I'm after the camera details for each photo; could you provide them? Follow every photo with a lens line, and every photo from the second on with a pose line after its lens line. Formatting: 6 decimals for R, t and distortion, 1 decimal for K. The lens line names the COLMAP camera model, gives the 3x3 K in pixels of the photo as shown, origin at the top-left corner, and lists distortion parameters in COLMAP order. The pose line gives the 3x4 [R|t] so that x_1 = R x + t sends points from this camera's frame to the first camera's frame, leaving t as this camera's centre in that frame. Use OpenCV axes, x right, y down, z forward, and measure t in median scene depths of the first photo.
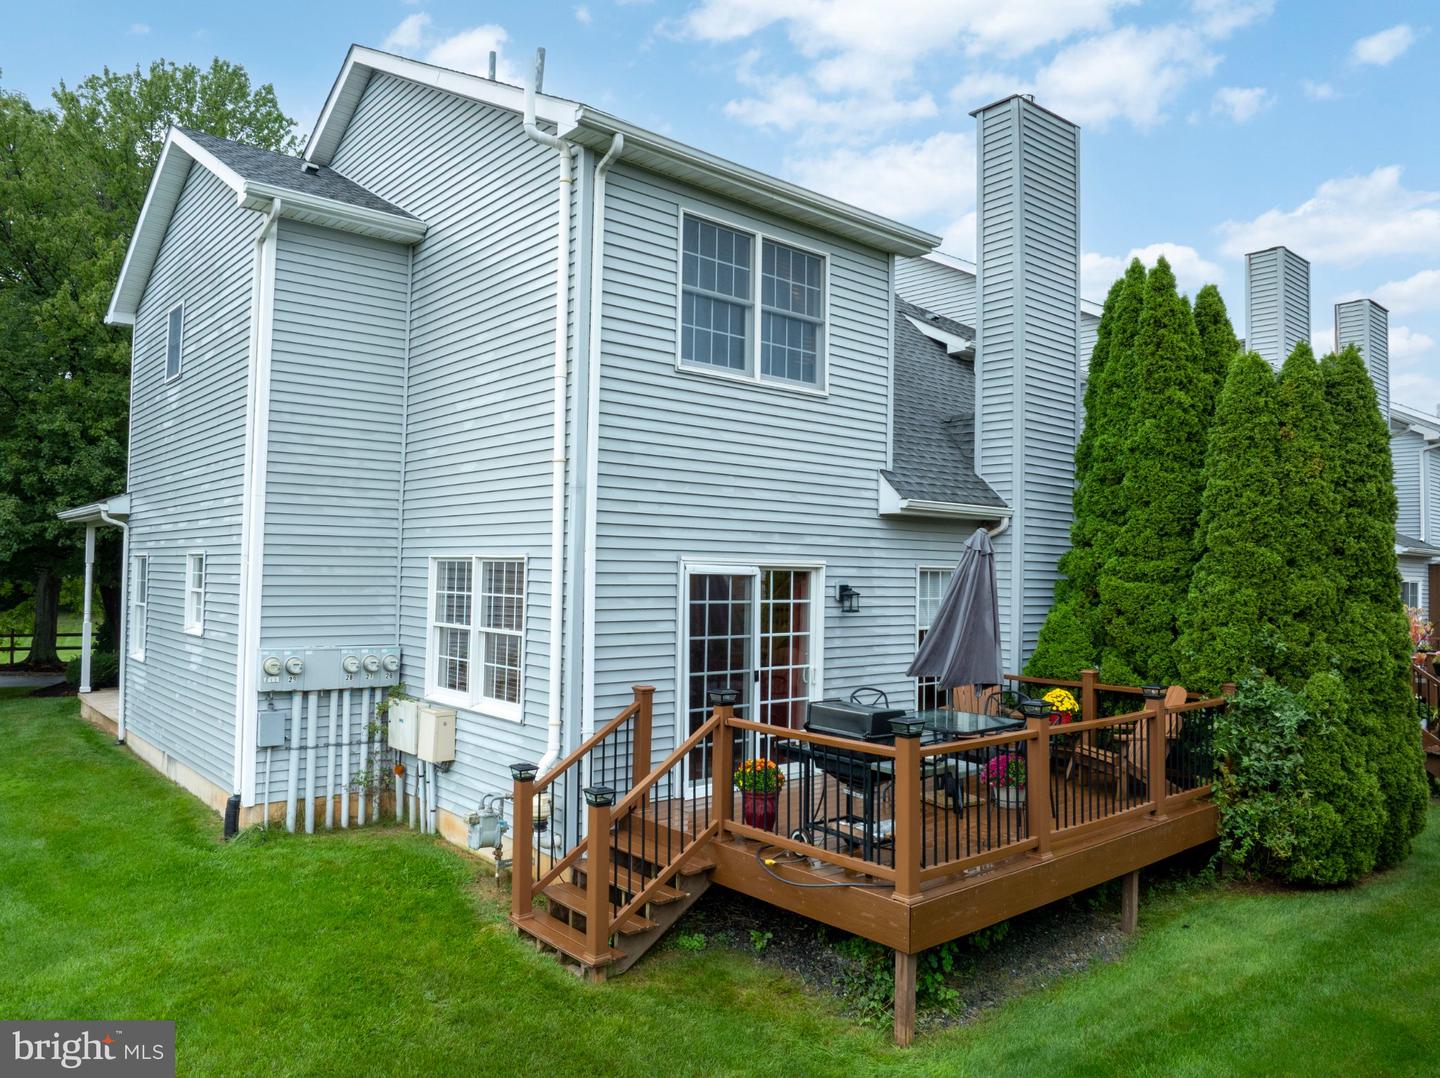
lens RADIAL K [[1009.6, 0, 711.3], [0, 1009.6, 542.2], [0, 0, 1]] dist [-0.029734, -0.001007]
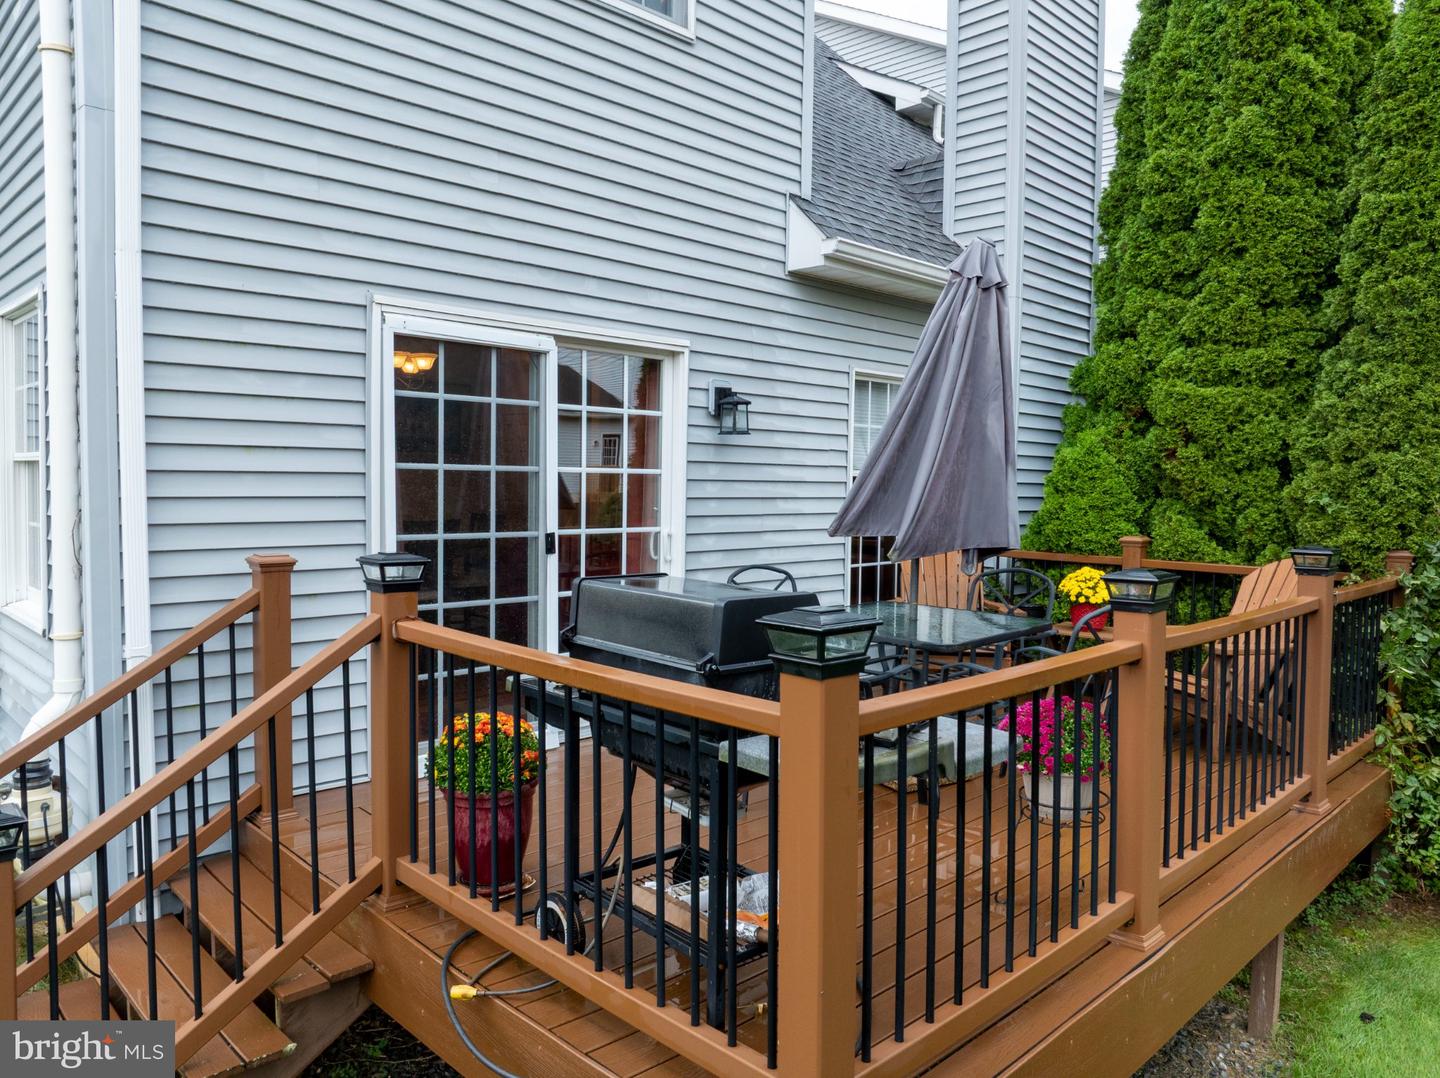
lens RADIAL K [[1009.6, 0, 711.3], [0, 1009.6, 542.2], [0, 0, 1]] dist [-0.029734, -0.001007]
pose [[0.997831, -0.006716, 0.065478, 0.088105], [0.000662, 0.995755, 0.092042, 0.077422], [-0.065819, -0.091799, 0.993600, 0.433583]]
